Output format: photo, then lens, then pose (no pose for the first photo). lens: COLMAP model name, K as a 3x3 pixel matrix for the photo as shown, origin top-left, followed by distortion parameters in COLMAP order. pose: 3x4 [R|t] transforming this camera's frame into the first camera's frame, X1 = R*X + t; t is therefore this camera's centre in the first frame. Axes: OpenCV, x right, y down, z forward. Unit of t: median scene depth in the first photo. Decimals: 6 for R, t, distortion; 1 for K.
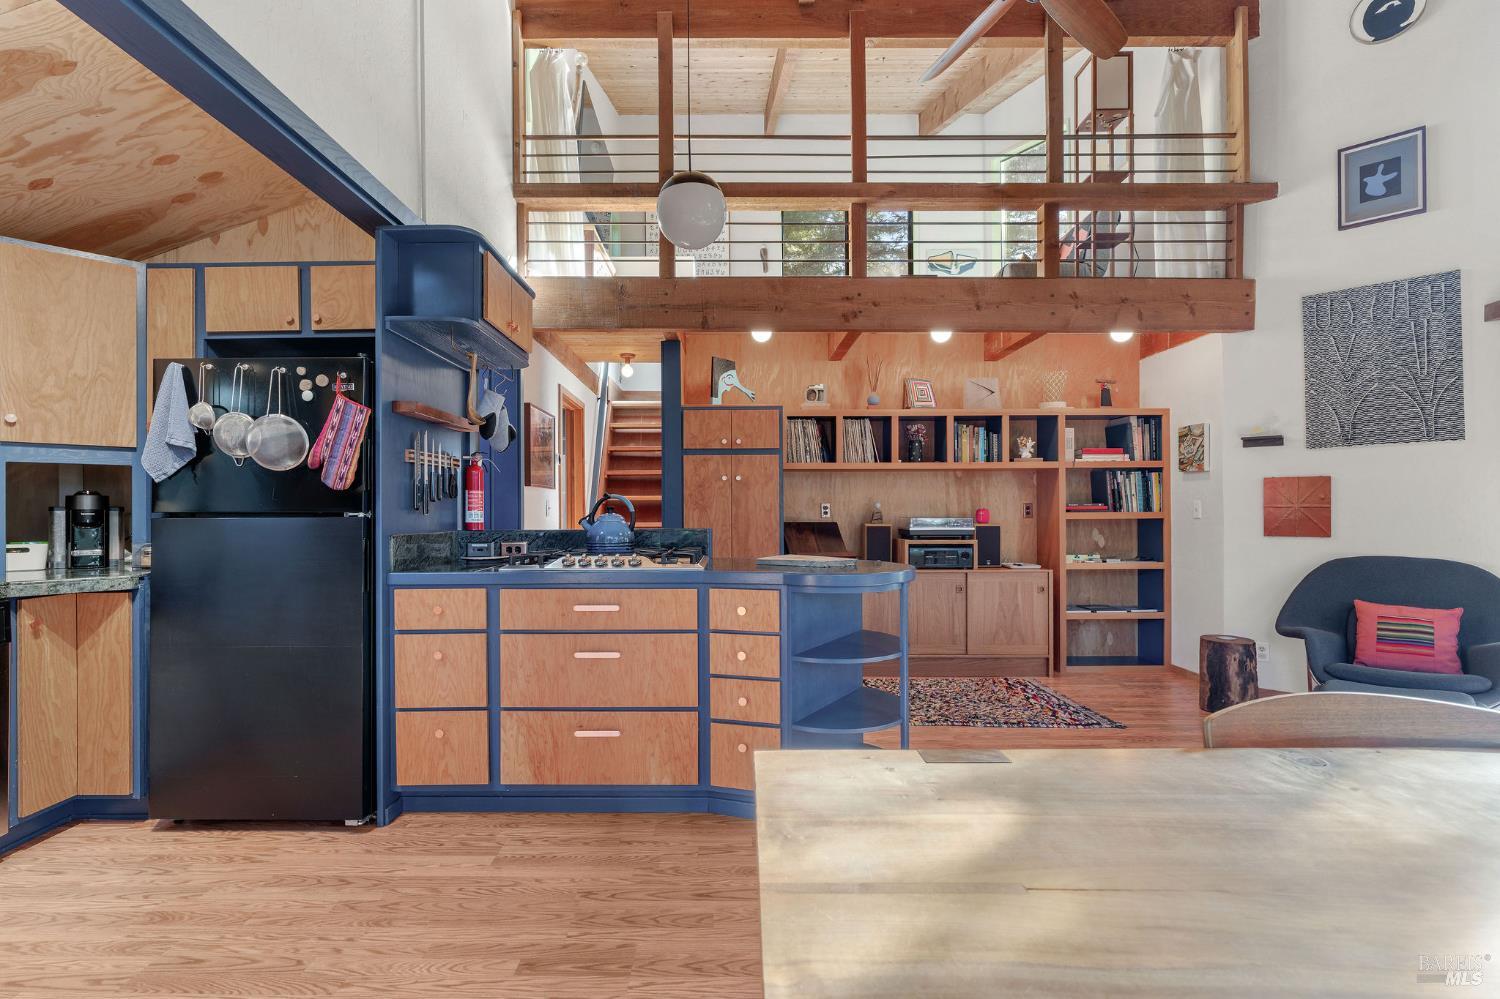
lens RADIAL K [[681.4, 0, 734.6], [0, 681.4, 508.4], [0, 0, 1]] dist [0.003092, 0.000686]
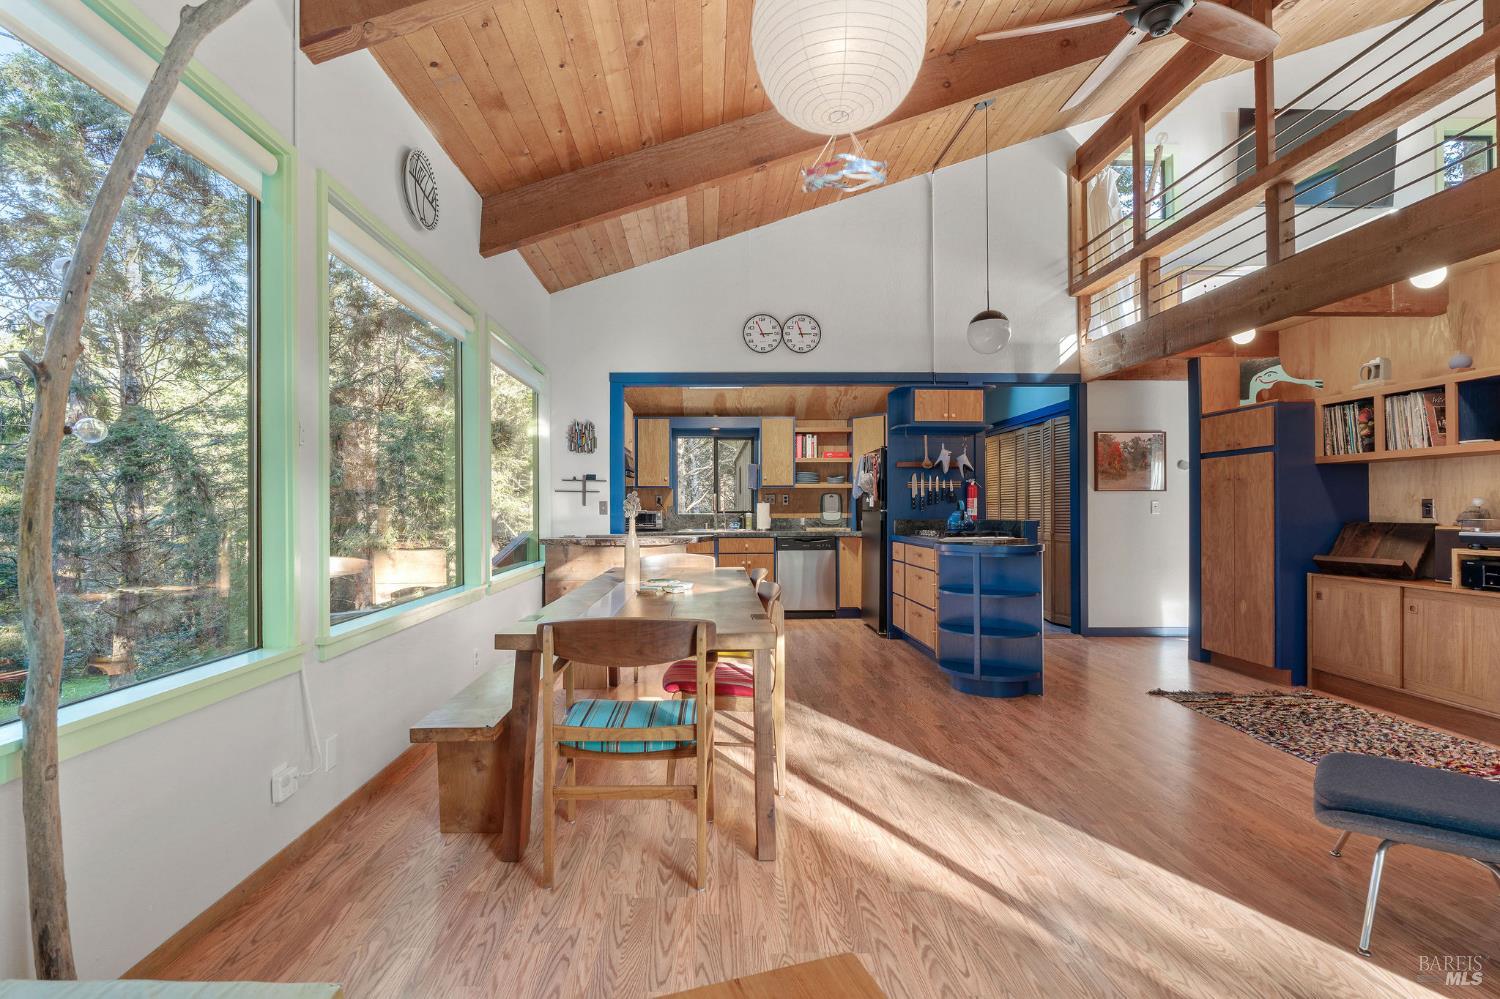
lens RADIAL K [[690.8, 0, 718.1], [0, 690.8, 506.0], [0, 0, 1]] dist [-0.000535, 0.000767]
pose [[0.019192, -0.001716, -0.999814, 1.152460], [0.006428, 0.999978, -0.001593, -0.004907], [0.999795, -0.006396, 0.019203, 0.209605]]
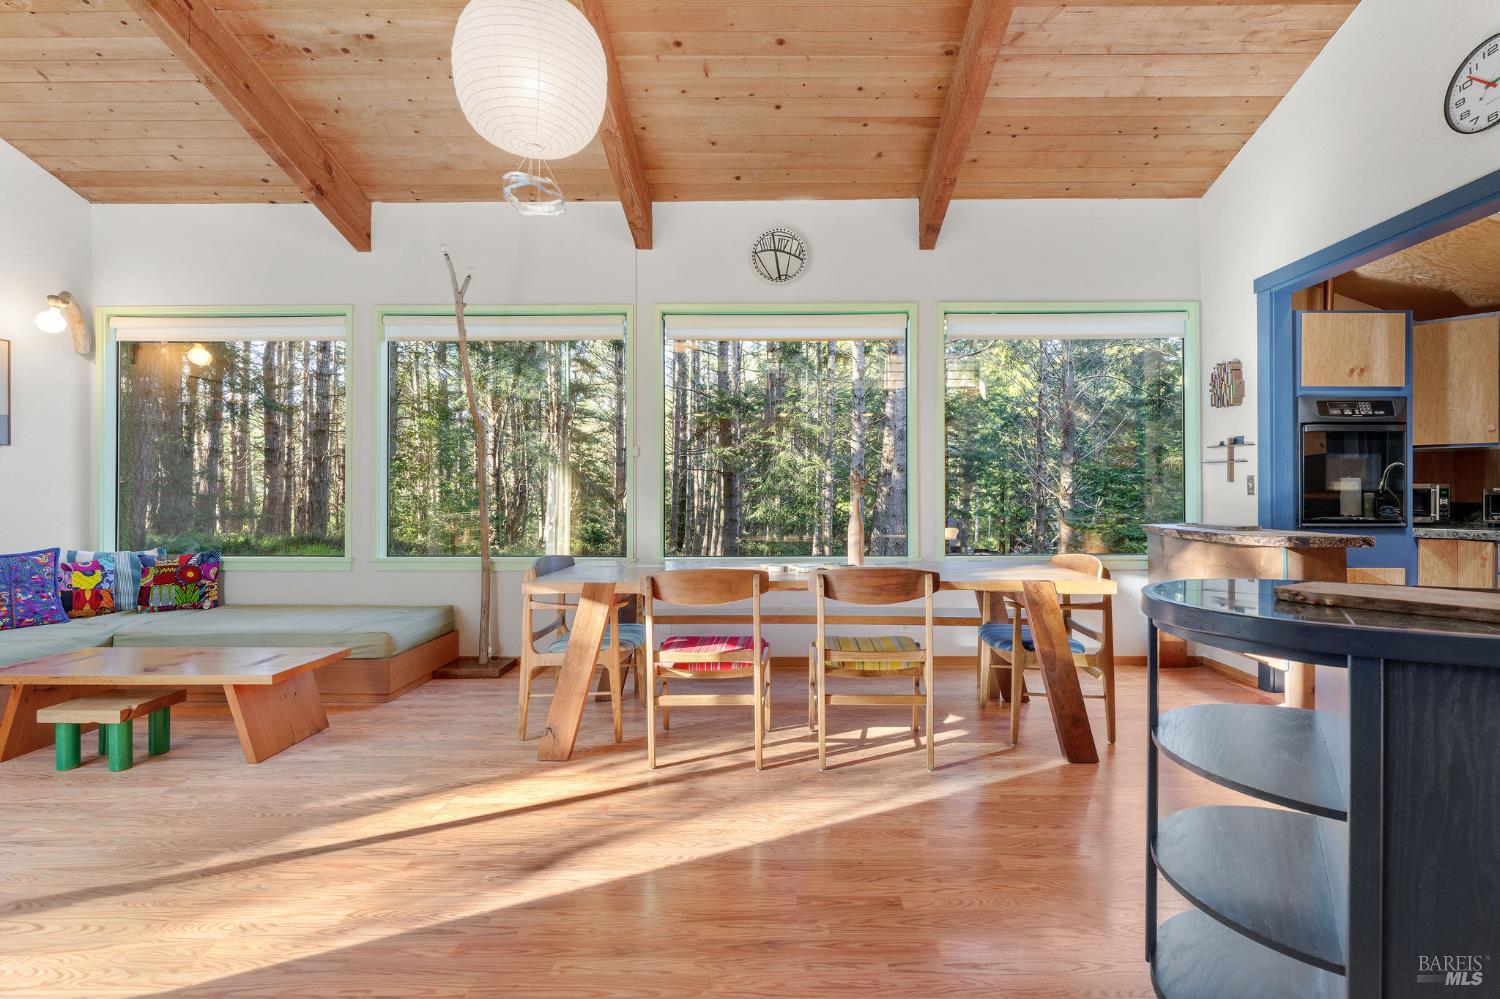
lens RADIAL K [[684.3, 0, 778.7], [0, 684.3, 487.7], [0, 0, 1]] dist [-0.003148, 0.000316]
pose [[-0.999930, 0.004208, 0.011086, 0.336879], [0.004151, 0.999978, -0.005124, 0.000959], [-0.011108, -0.005078, -0.999925, 0.970956]]
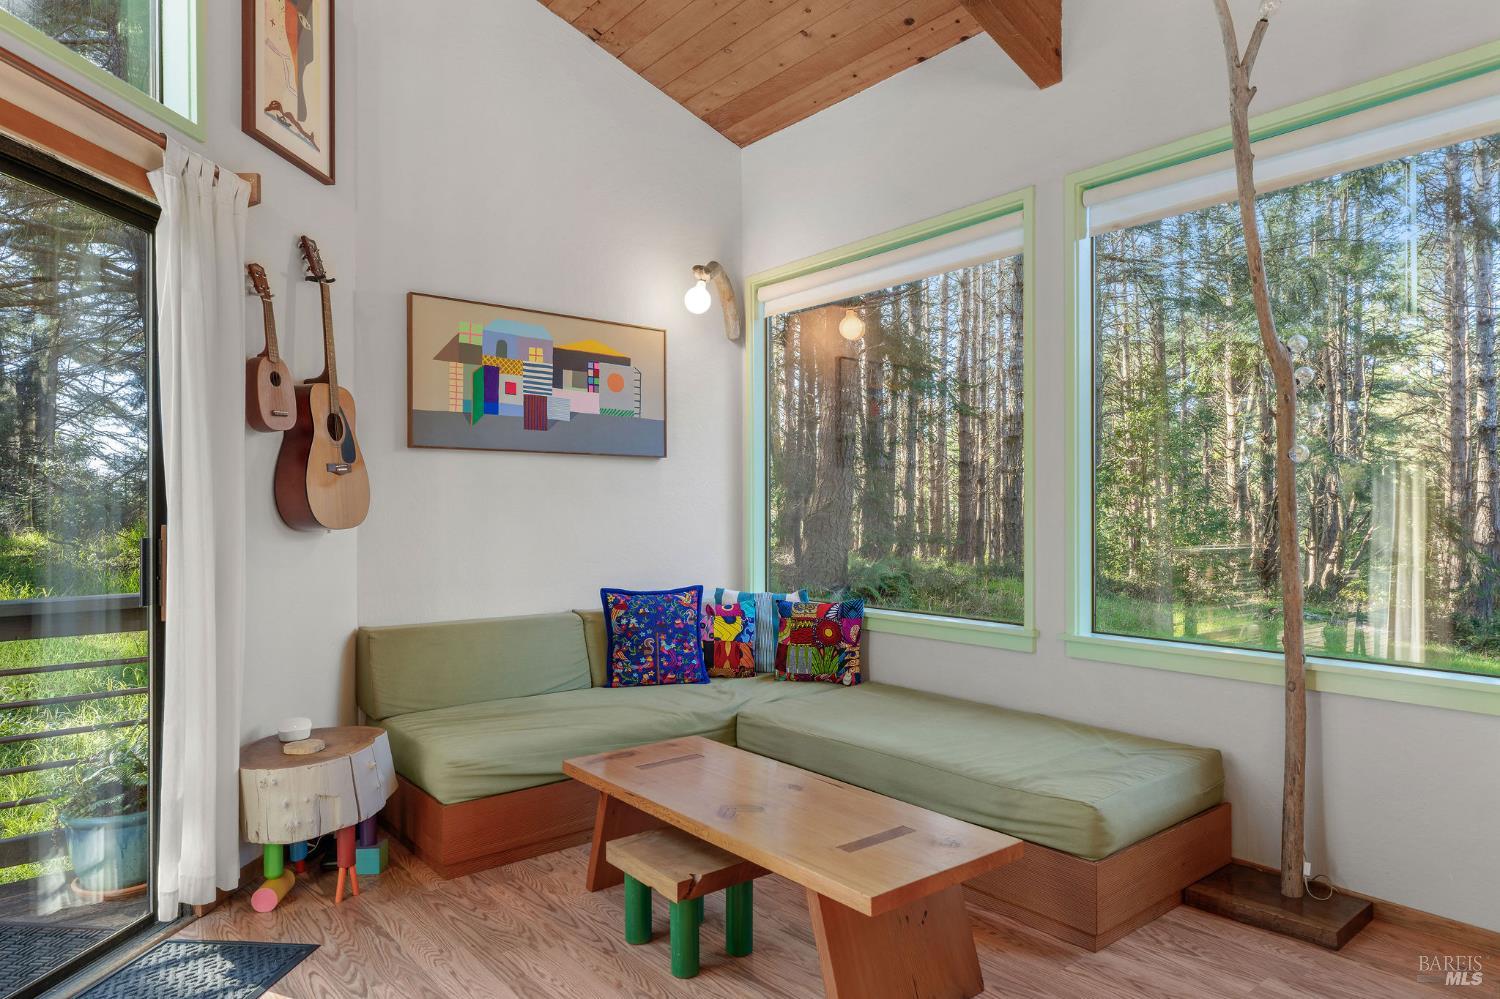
lens RADIAL K [[914.9, 0, 748.1], [0, 914.9, 508.6], [0, 0, 1]] dist [-0.002451, 0.000369]
pose [[-0.629861, 0.007580, 0.776671, 0.551104], [0.004108, 0.999971, -0.006427, -0.001471], [-0.776697, -0.000858, -0.629874, 0.608254]]
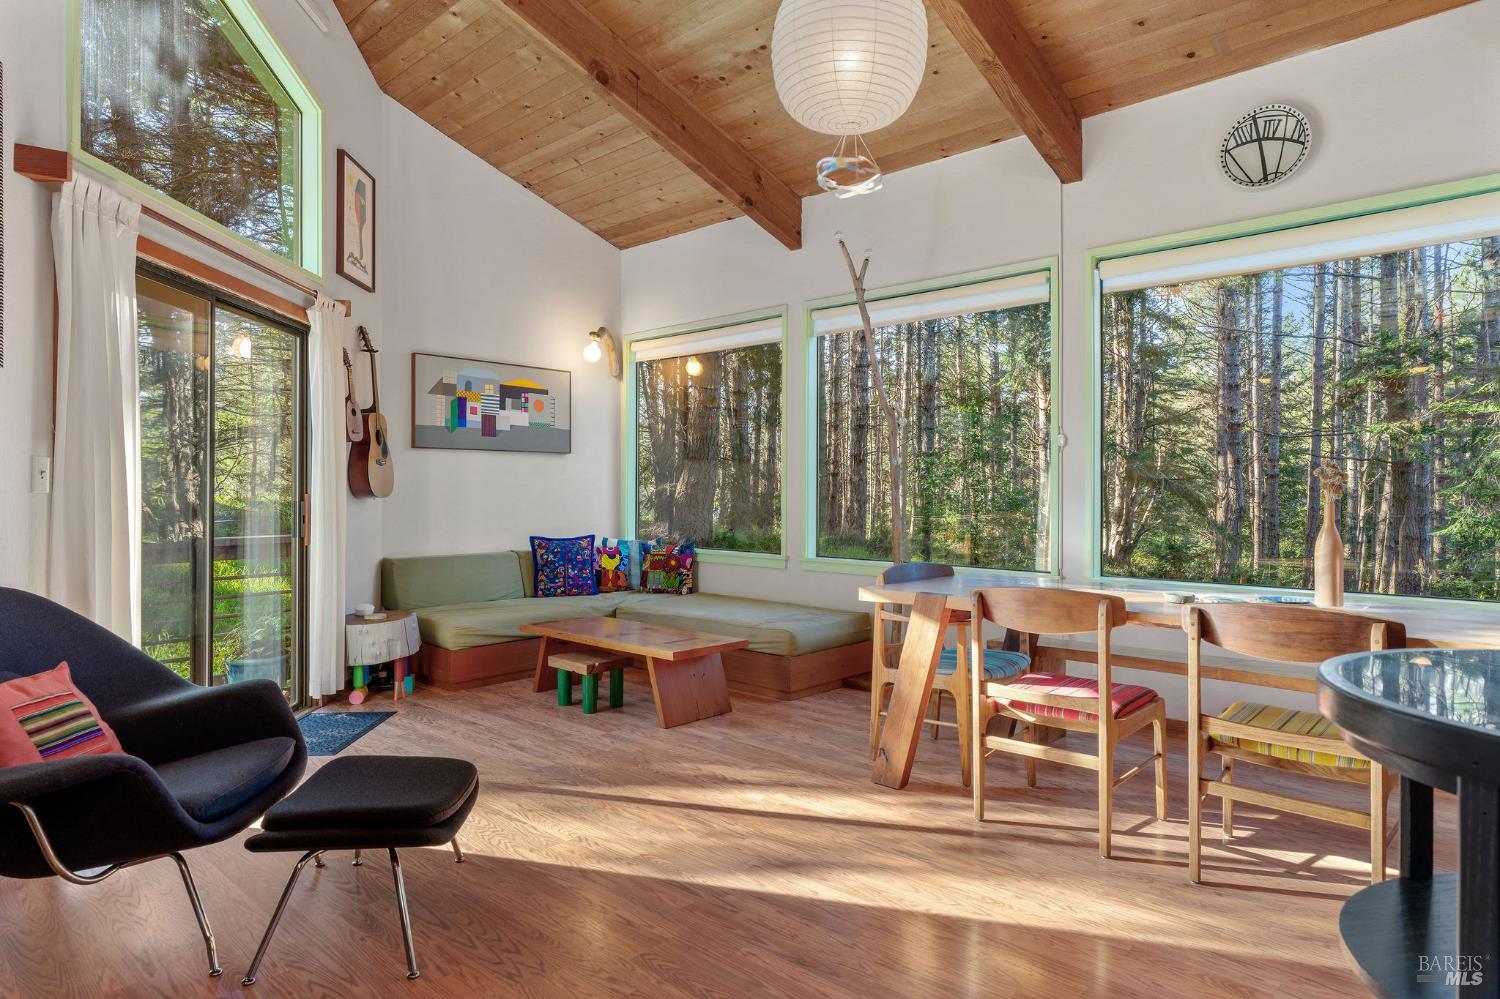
lens RADIAL K [[879.1, 0, 752.4], [0, 879.1, 485.1], [0, 0, 1]] dist [-0.002030, -0.000480]
pose [[-0.732262, 0.005382, 0.681001, 0.105340], [0.000080, 0.999969, -0.007817, 0.001613], [-0.681023, -0.005669, -0.732240, 0.959342]]
